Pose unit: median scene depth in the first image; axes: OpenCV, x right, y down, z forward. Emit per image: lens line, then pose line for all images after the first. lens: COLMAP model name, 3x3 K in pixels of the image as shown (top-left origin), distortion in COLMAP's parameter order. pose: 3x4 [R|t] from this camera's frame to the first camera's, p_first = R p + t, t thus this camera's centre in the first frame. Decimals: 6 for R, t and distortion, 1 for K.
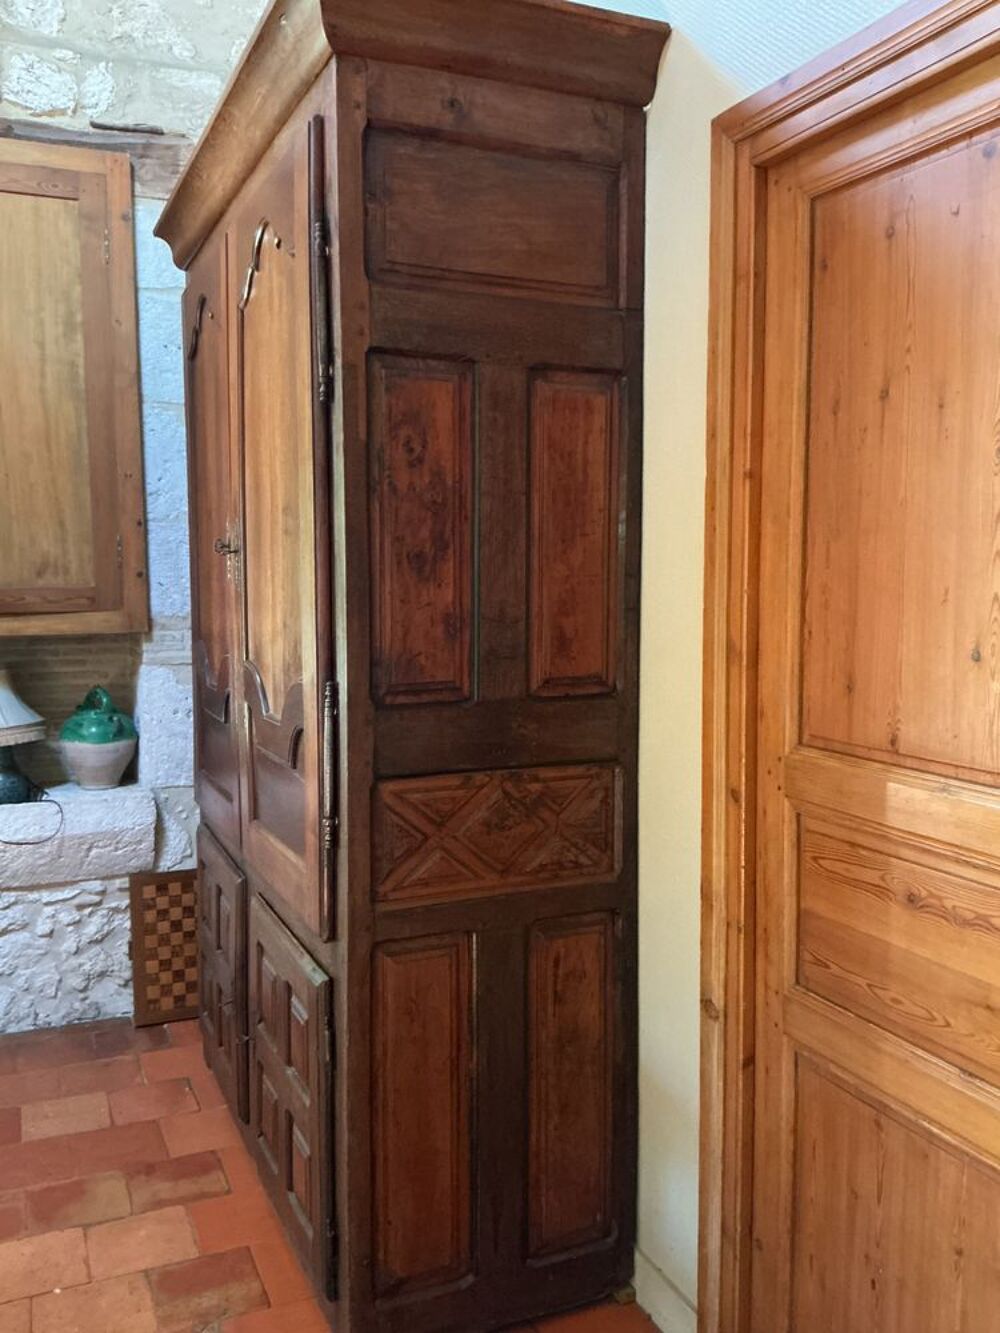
lens RADIAL K [[1133.0, 0, 498.8], [0, 1133.0, 663.9], [0, 0, 1]] dist [0.094898, -0.201847]
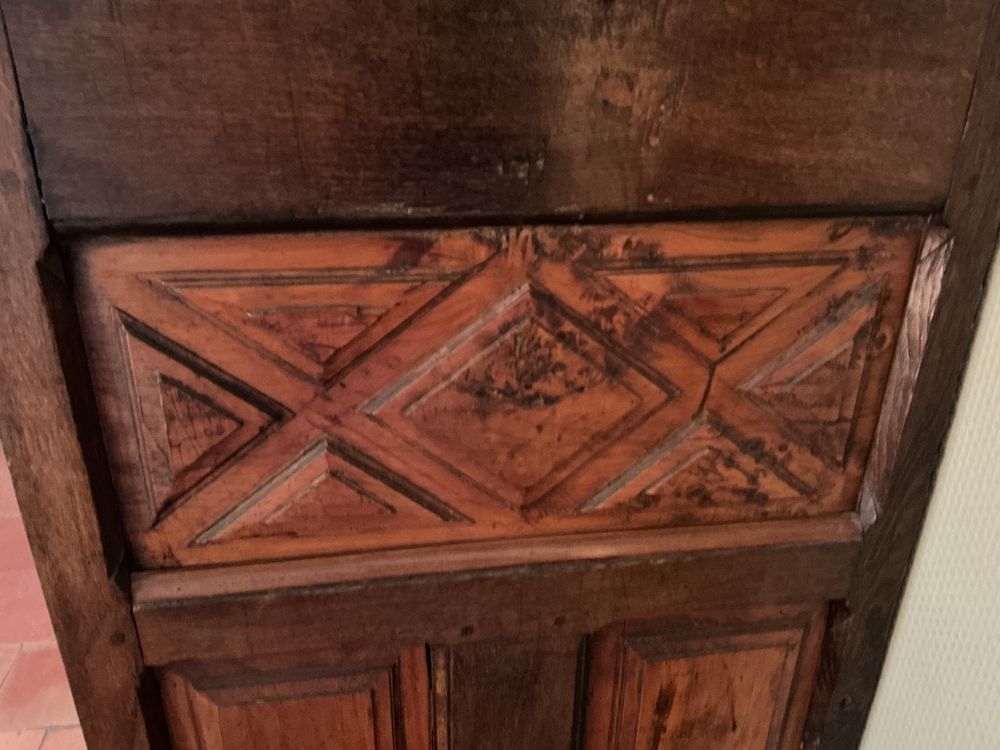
lens RADIAL K [[849.9, 0, 497.5], [0, 849.9, 376.9], [0, 0, 1]] dist [0.094898, -0.201847]
pose [[0.959157, 0.137147, -0.247404, 0.055285], [-0.037036, 0.927964, 0.370824, 0.046209], [0.280439, -0.346516, 0.895143, 0.773280]]
